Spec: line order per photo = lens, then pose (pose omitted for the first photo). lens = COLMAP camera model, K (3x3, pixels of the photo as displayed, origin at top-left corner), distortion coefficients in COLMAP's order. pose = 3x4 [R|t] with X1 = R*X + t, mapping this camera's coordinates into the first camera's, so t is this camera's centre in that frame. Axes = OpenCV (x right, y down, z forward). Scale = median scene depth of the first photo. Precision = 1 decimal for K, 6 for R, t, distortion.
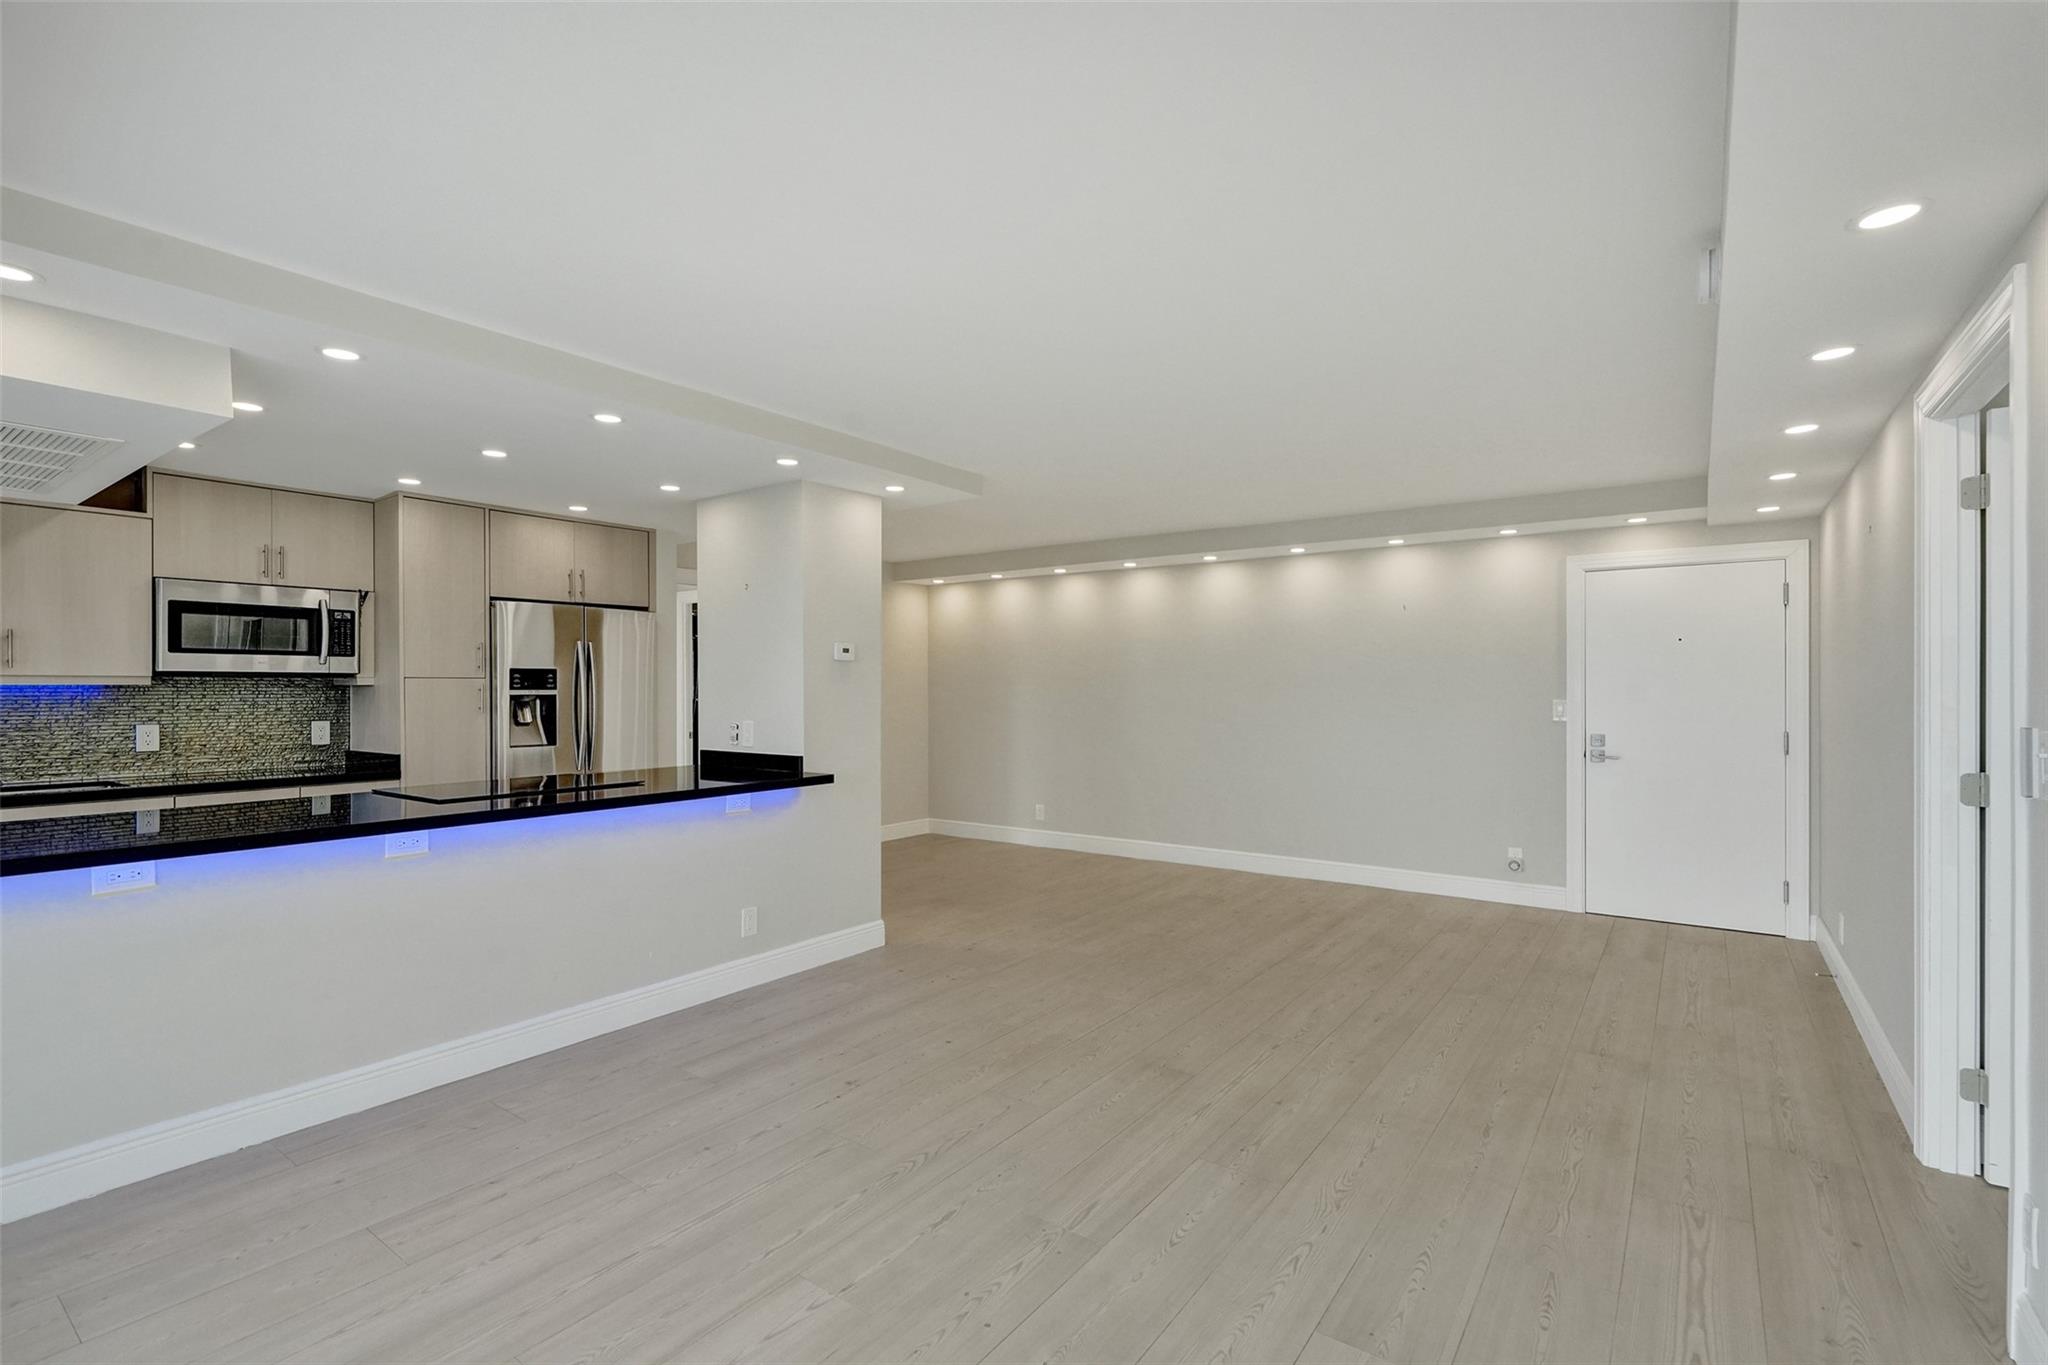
lens RADIAL K [[937.9, 0, 1019.3], [0, 937.9, 689.0], [0, 0, 1]] dist [-0.010089, 0.002652]
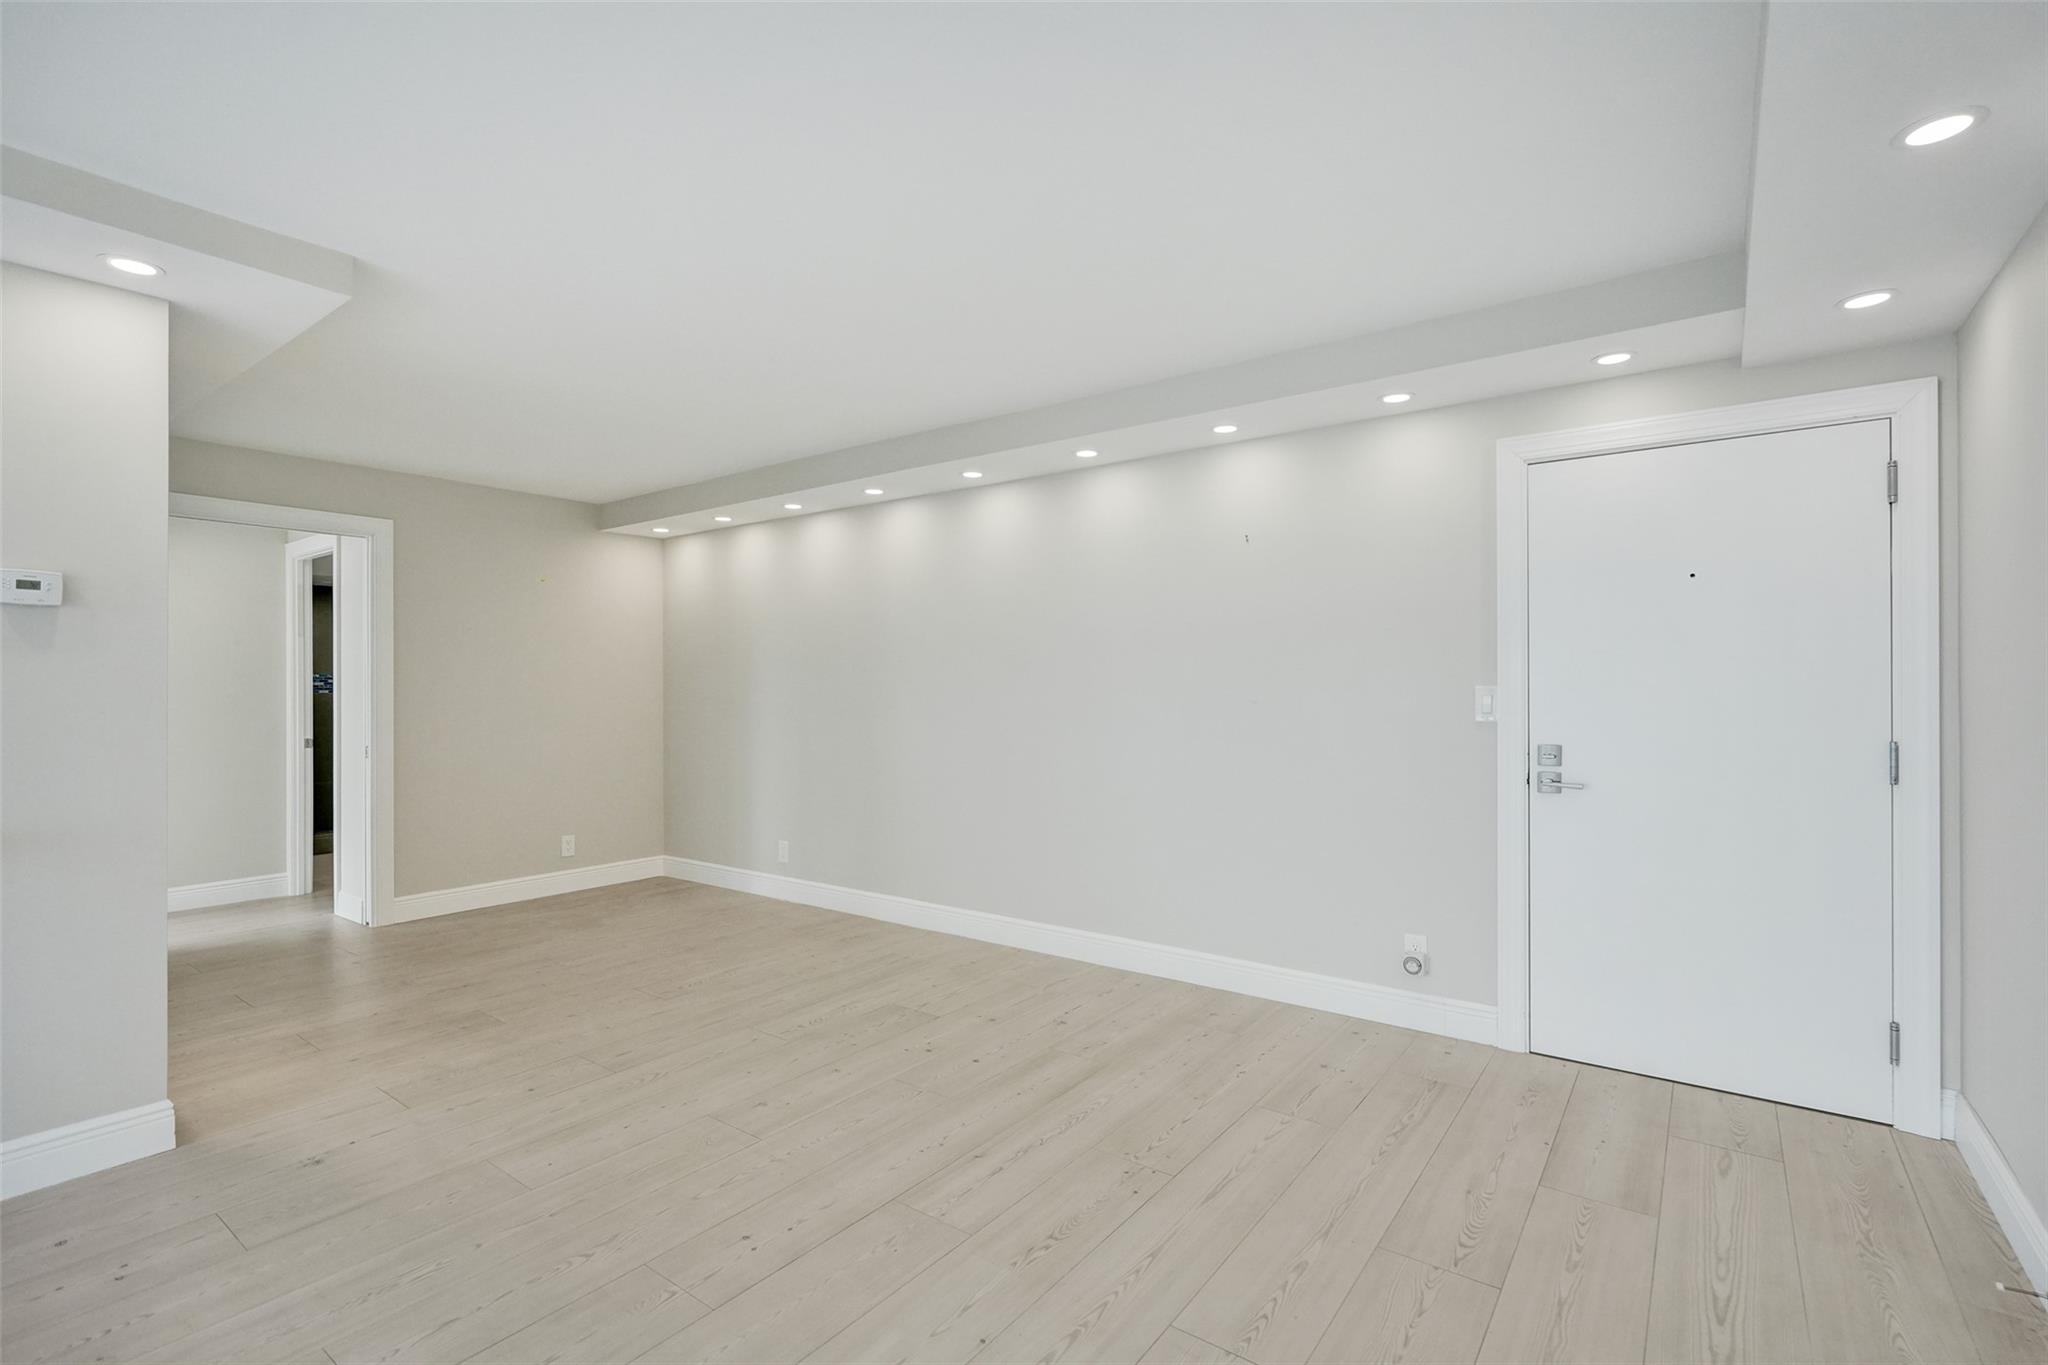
lens RADIAL K [[937.9, 0, 1018.8], [0, 937.9, 687.4], [0, 0, 1]] dist [-0.010089, 0.002652]
pose [[0.999966, -0.001699, -0.008100, 0.333437], [0.001668, 0.999991, -0.003823, 0.016625], [0.008106, 0.003809, 0.999960, 0.472037]]
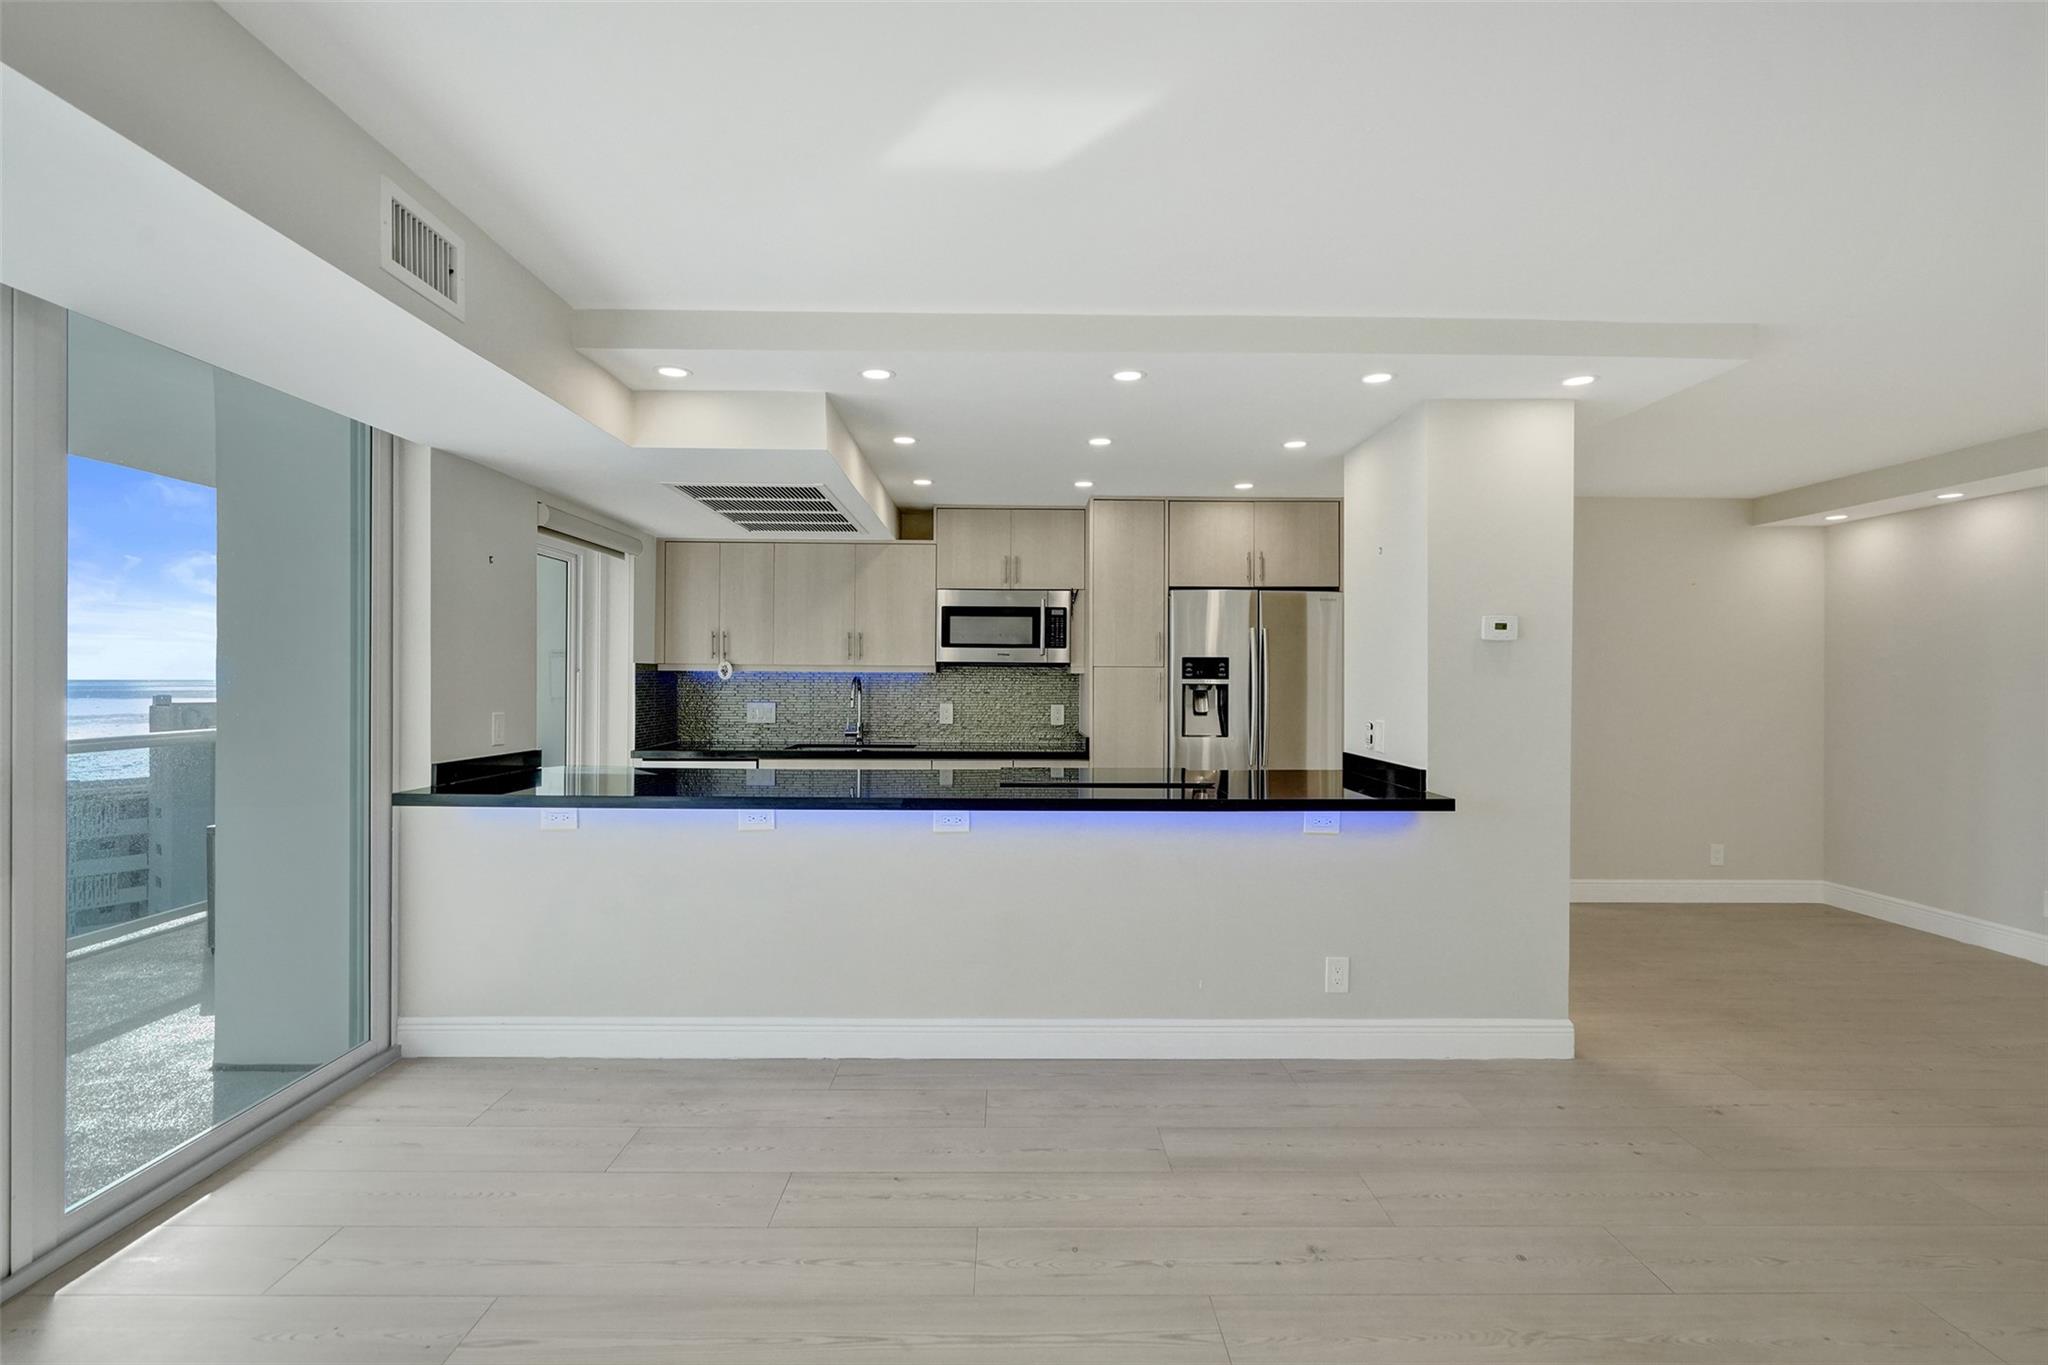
lens RADIAL K [[937.9, 0, 1002.7], [0, 937.9, 675.8], [0, 0, 1]] dist [-0.010089, 0.002652]
pose [[0.595330, 0.003996, -0.803471, 0.150142], [-0.008421, 0.999964, -0.001266, 0.000685], [0.803437, 0.007520, 0.595342, 0.260308]]
